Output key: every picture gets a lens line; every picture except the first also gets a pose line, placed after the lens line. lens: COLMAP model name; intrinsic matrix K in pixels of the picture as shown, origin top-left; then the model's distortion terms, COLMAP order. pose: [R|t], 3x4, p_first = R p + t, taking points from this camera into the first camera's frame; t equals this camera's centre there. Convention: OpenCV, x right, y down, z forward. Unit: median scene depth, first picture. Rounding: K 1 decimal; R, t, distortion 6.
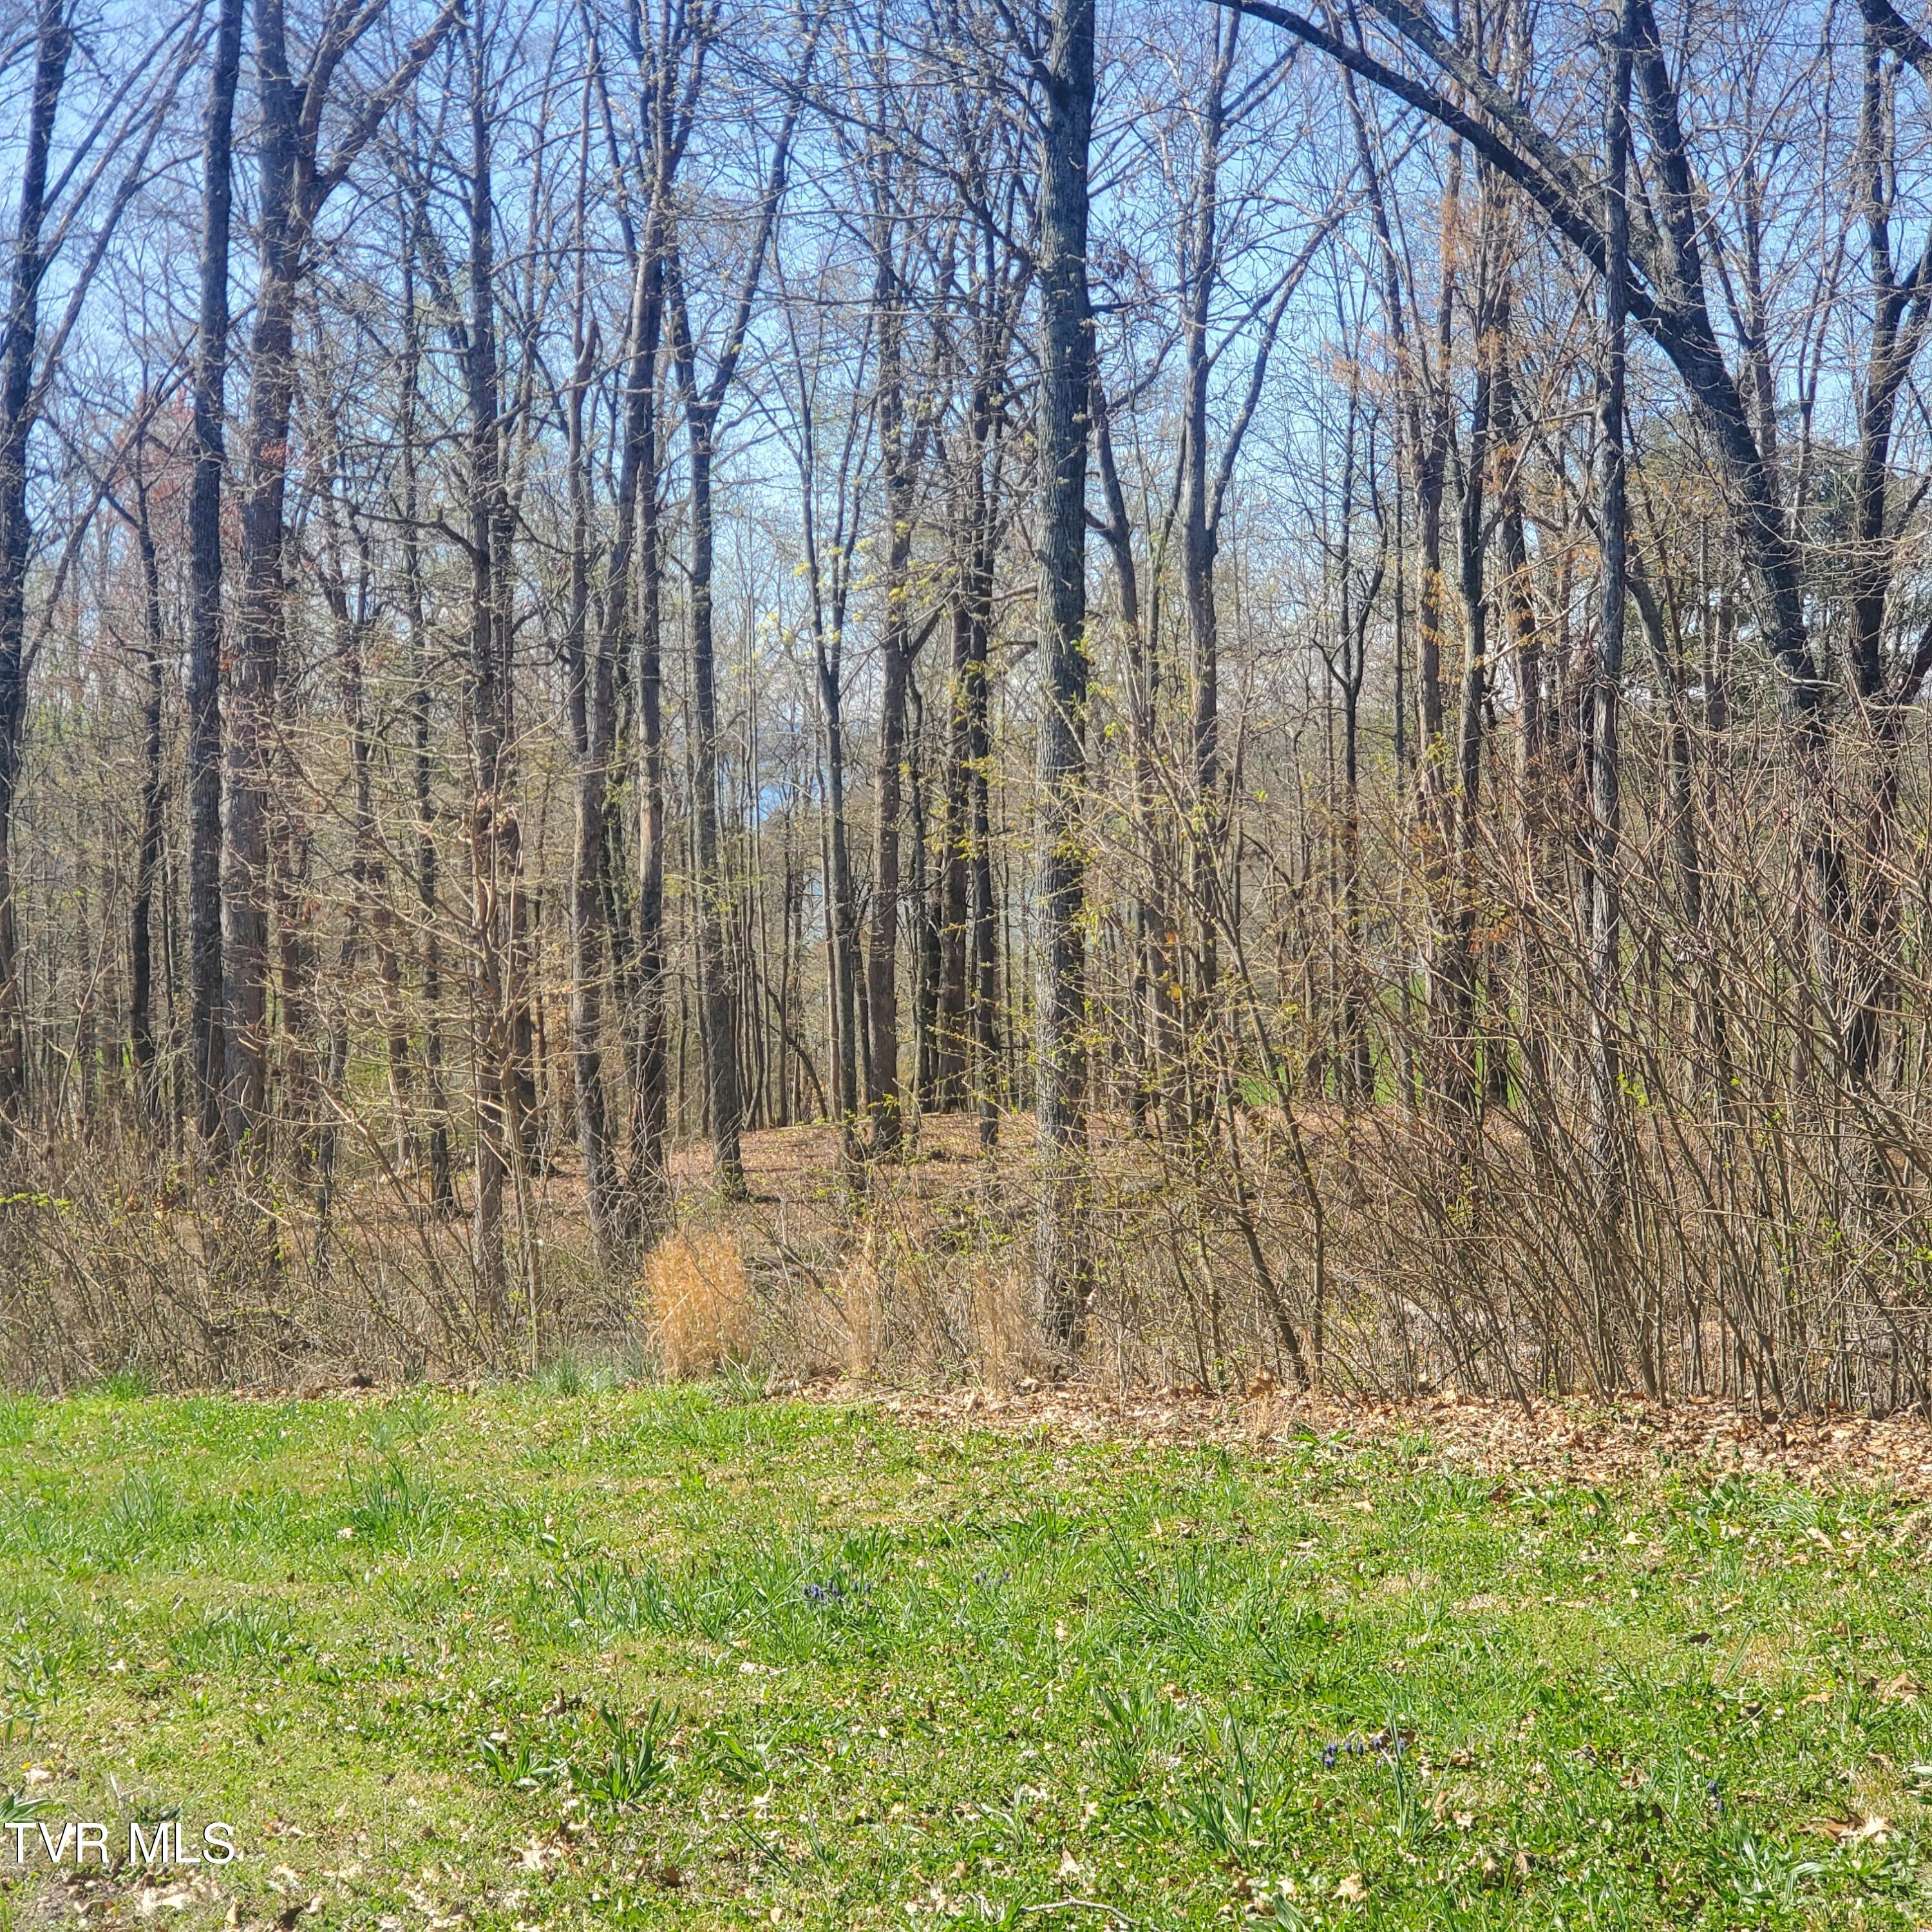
lens RADIAL K [[3834.4, 0, 965.6], [0, 3834.4, 927.3], [0, 0, 1]] dist [0.408713, -3.007108]
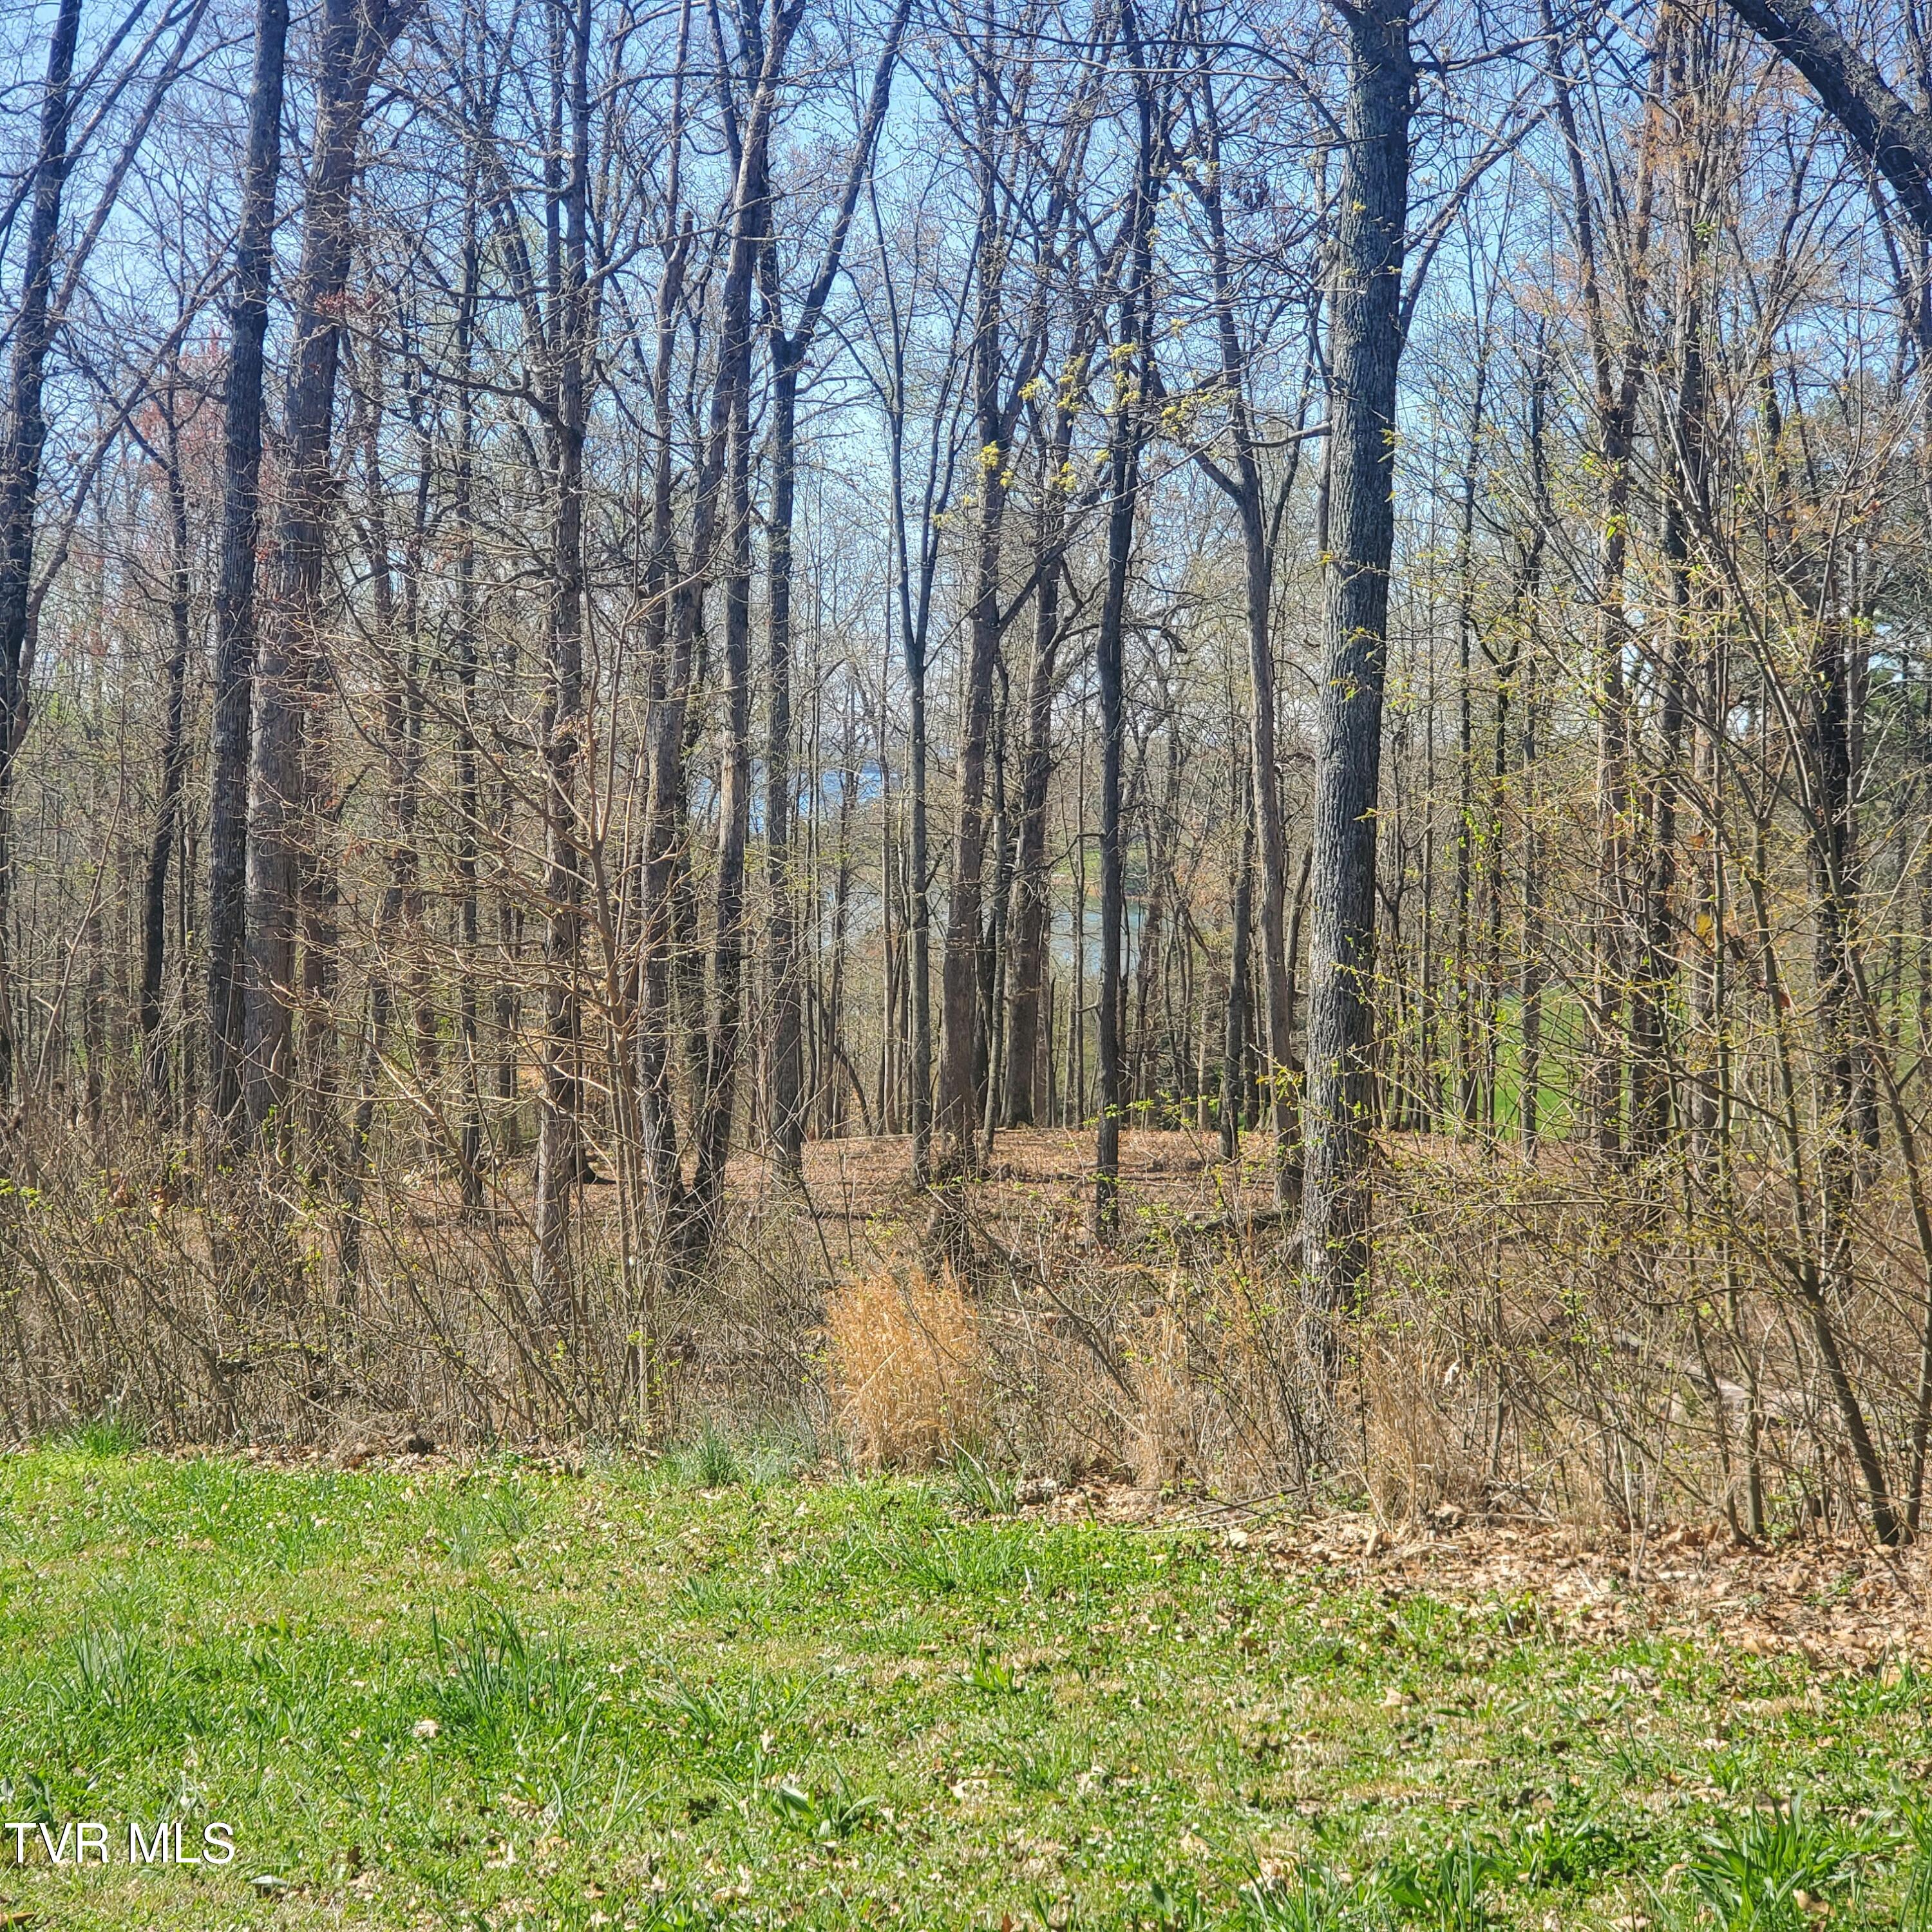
lens RADIAL K [[3821.1, 0, 974.0], [0, 3821.1, 879.0], [0, 0, 1]] dist [0.298317, -2.001400]
pose [[0.999479, 0.032234, -0.001359, -0.031648], [-0.032253, 0.999314, -0.018225, 0.011331], [0.000770, 0.018259, 0.999833, 0.157321]]
